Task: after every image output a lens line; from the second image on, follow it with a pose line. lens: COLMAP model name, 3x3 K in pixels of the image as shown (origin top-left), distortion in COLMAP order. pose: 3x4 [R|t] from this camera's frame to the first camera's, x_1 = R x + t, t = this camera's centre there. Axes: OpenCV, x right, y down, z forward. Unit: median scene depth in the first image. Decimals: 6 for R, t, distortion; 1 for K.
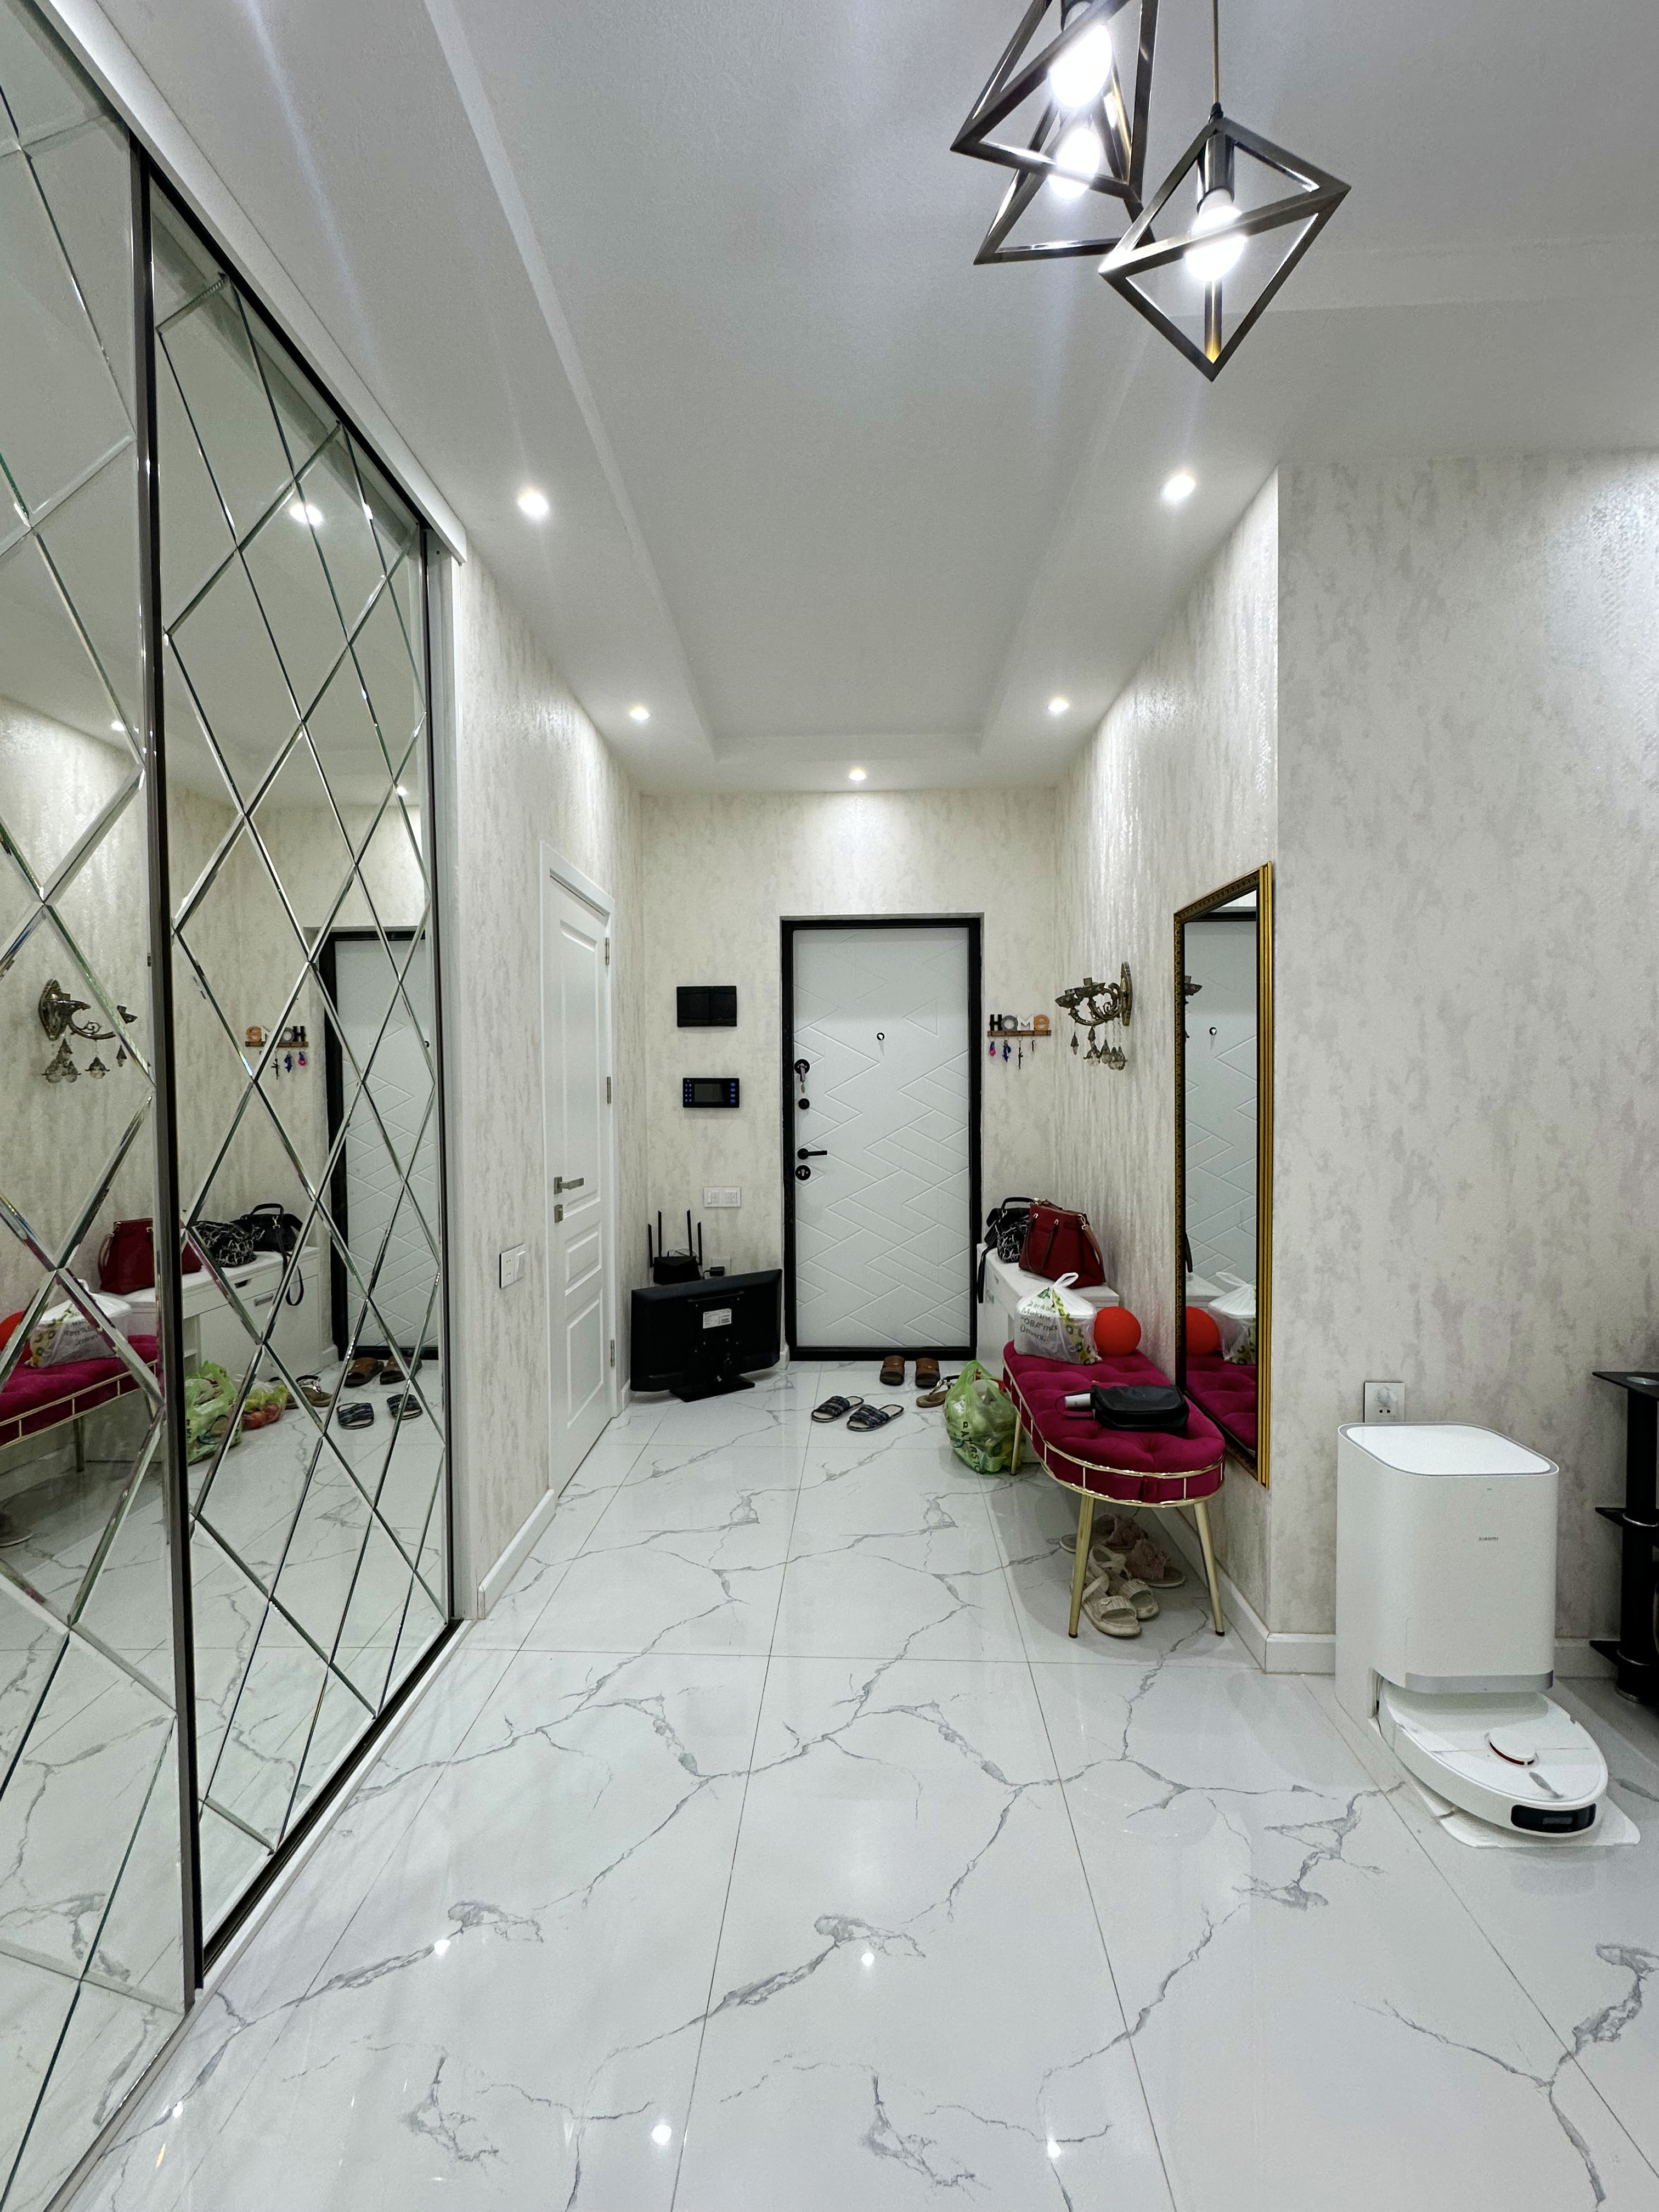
lens RADIAL K [[884.3, 0, 827.6], [0, 884.3, 1103.0], [0, 0, 1]] dist [-0.003679, 0.001489]
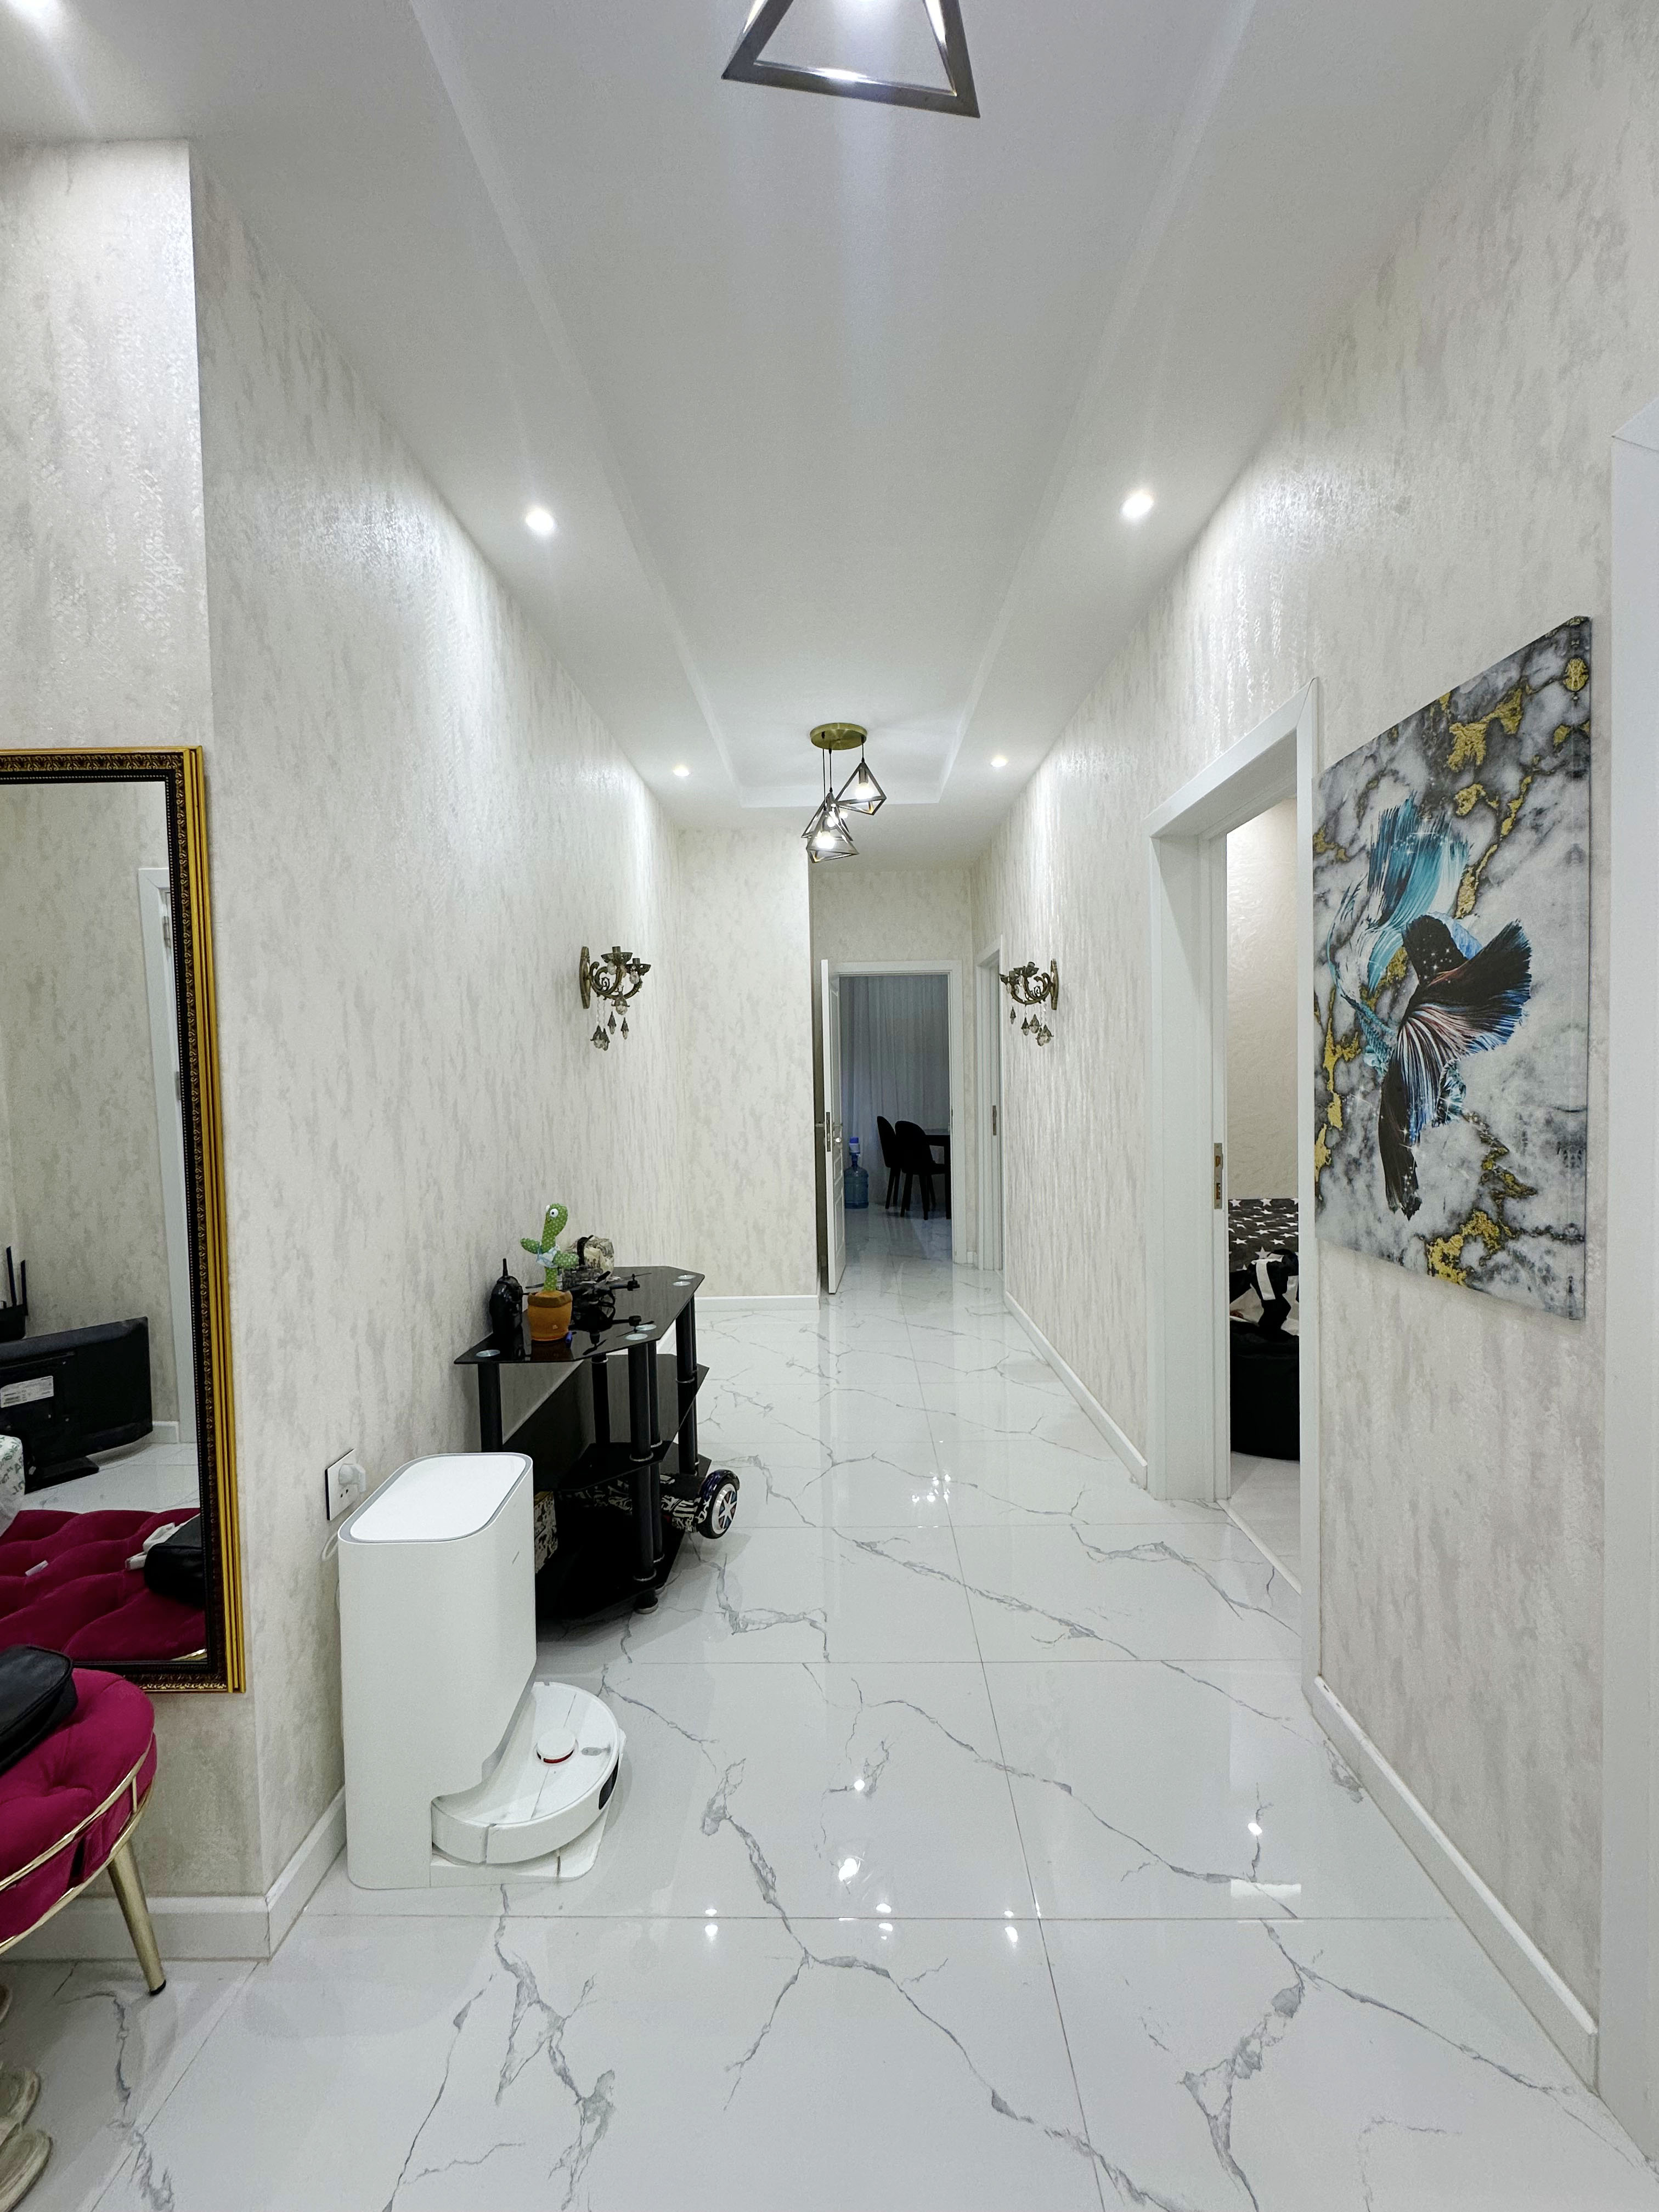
lens RADIAL K [[884.3, 0, 828.5], [0, 884.3, 1104.1], [0, 0, 1]] dist [-0.003679, 0.001489]
pose [[-0.025538, -0.027586, 0.999293, -0.165058], [0.042552, 0.998683, 0.028656, -0.007830], [-0.998768, 0.043254, -0.024331, 0.541815]]
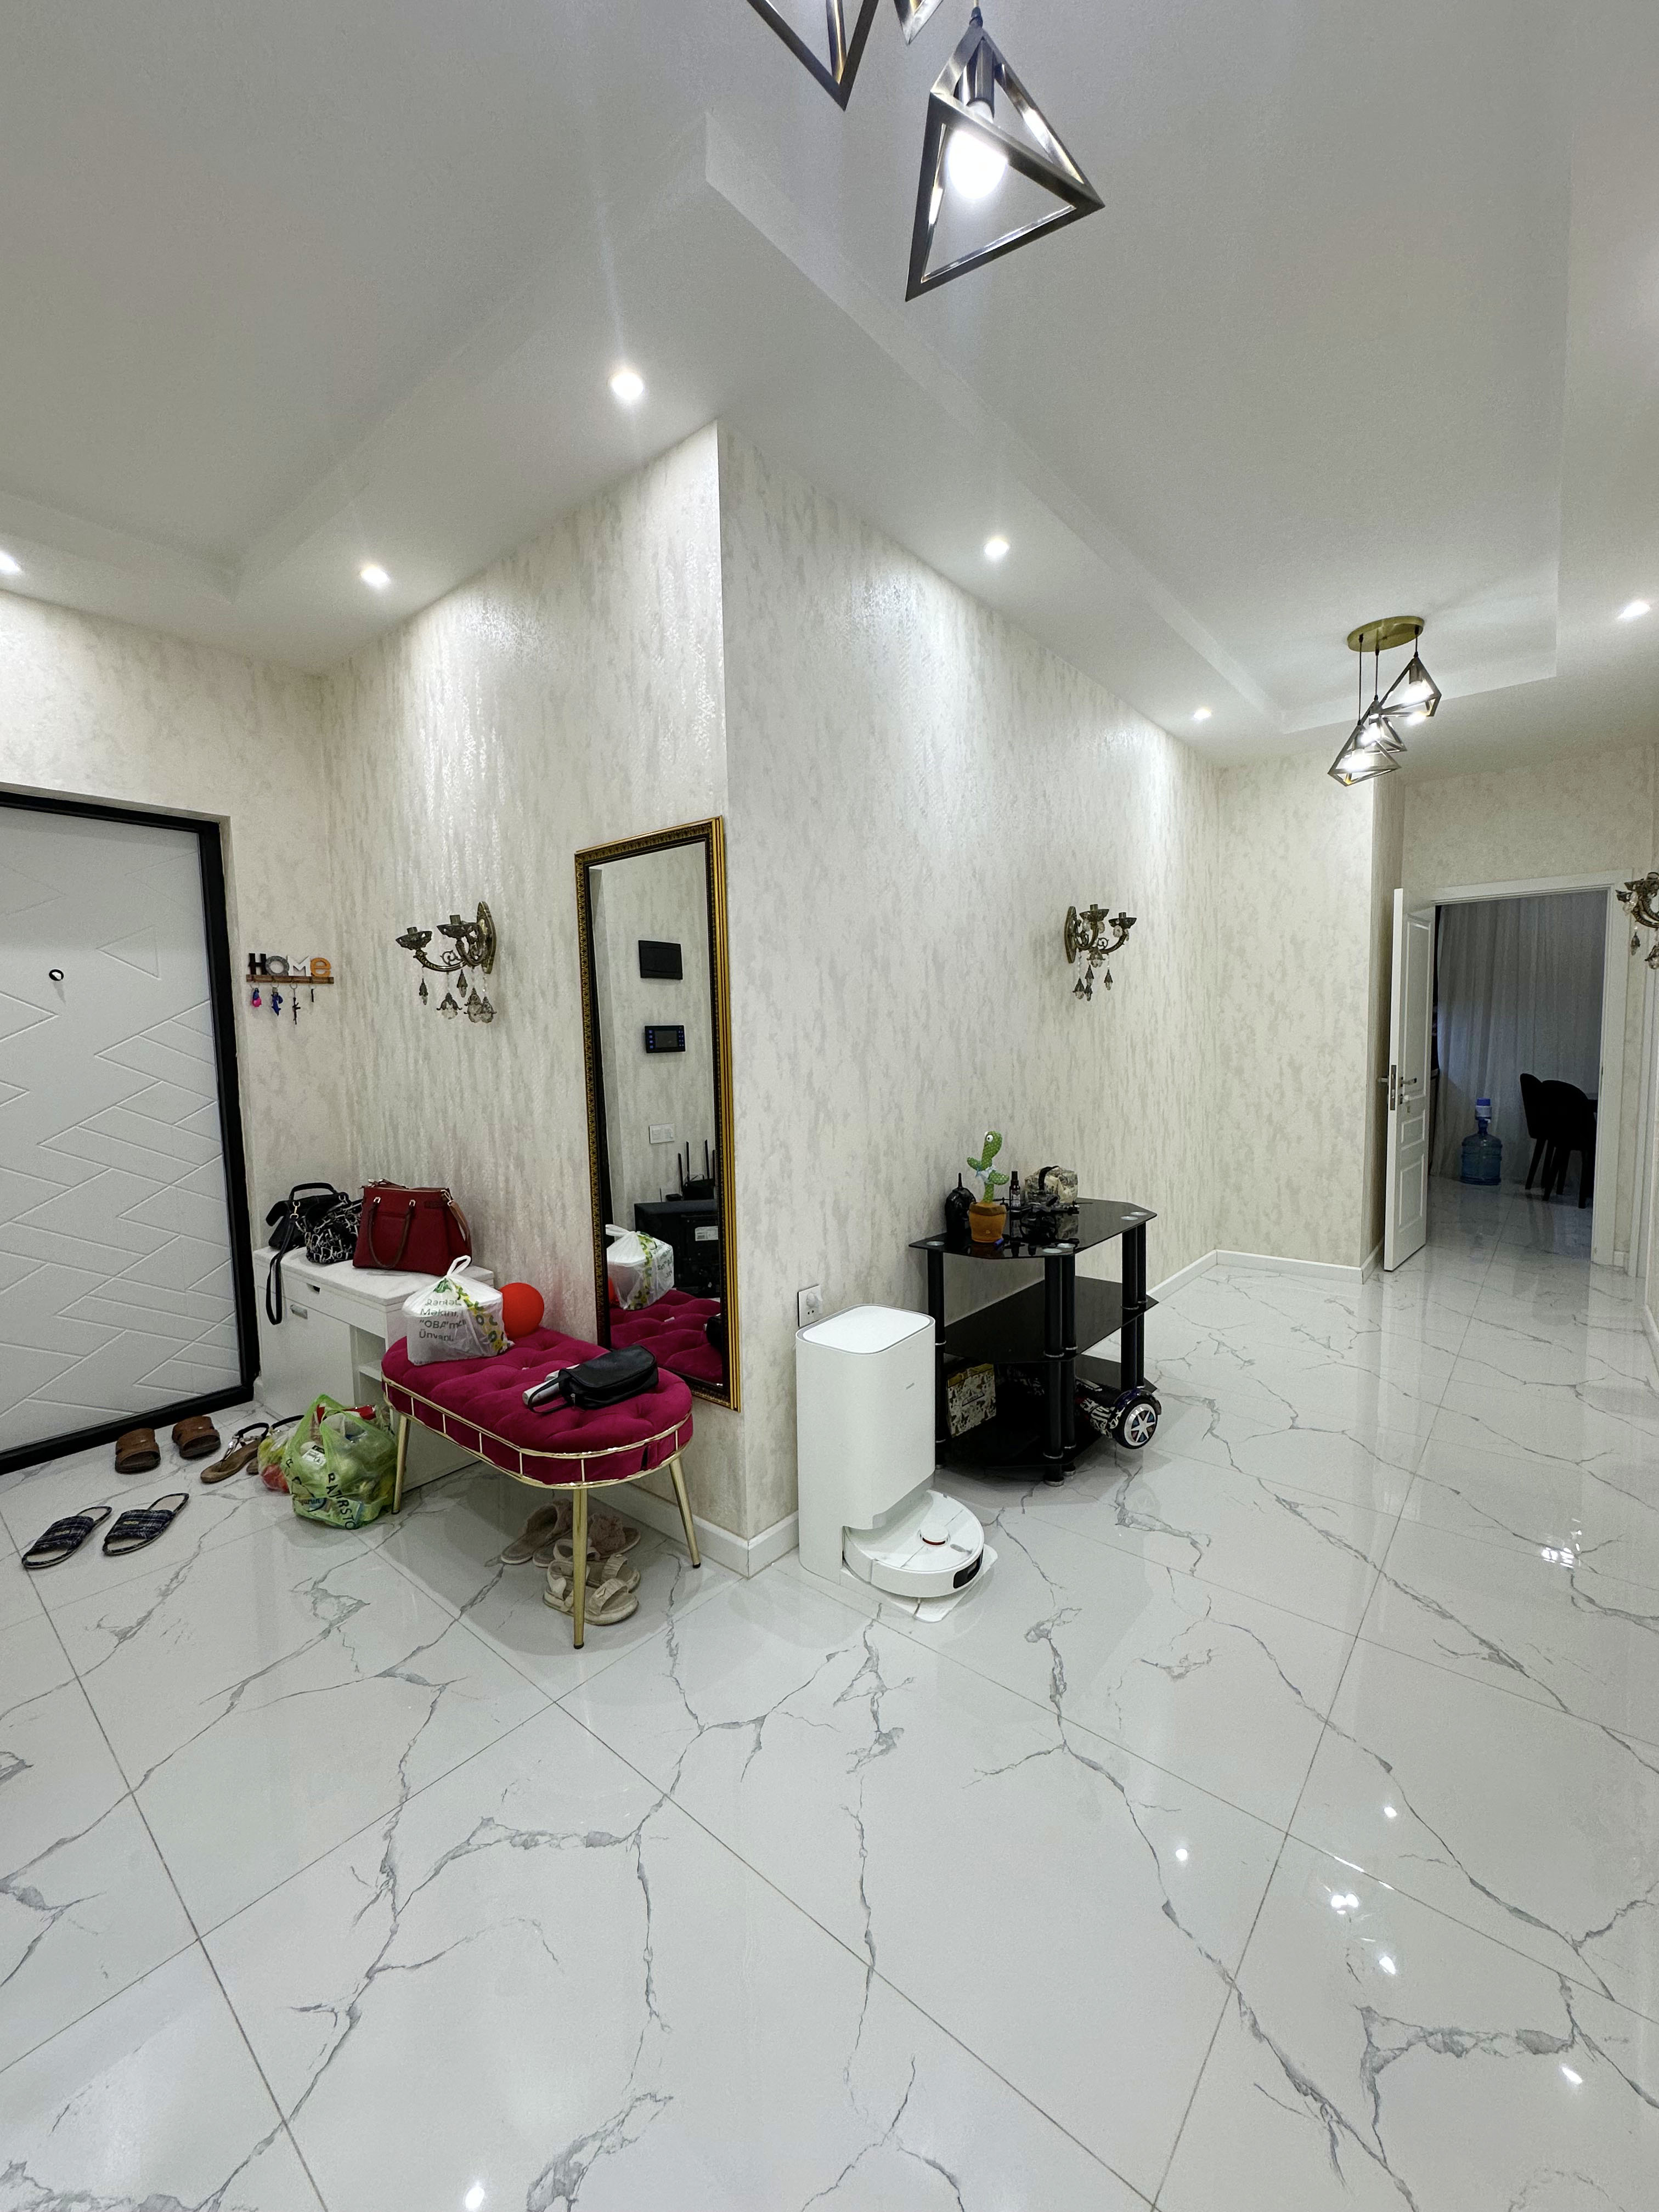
lens RADIAL K [[884.3, 0, 828.8], [0, 884.3, 1103.8], [0, 0, 1]] dist [-0.003679, 0.001489]
pose [[0.607219, -0.067356, 0.791674, -0.252273], [0.034081, 0.997691, 0.058744, 0.005448], [-0.793803, -0.008690, 0.608113, 0.260273]]
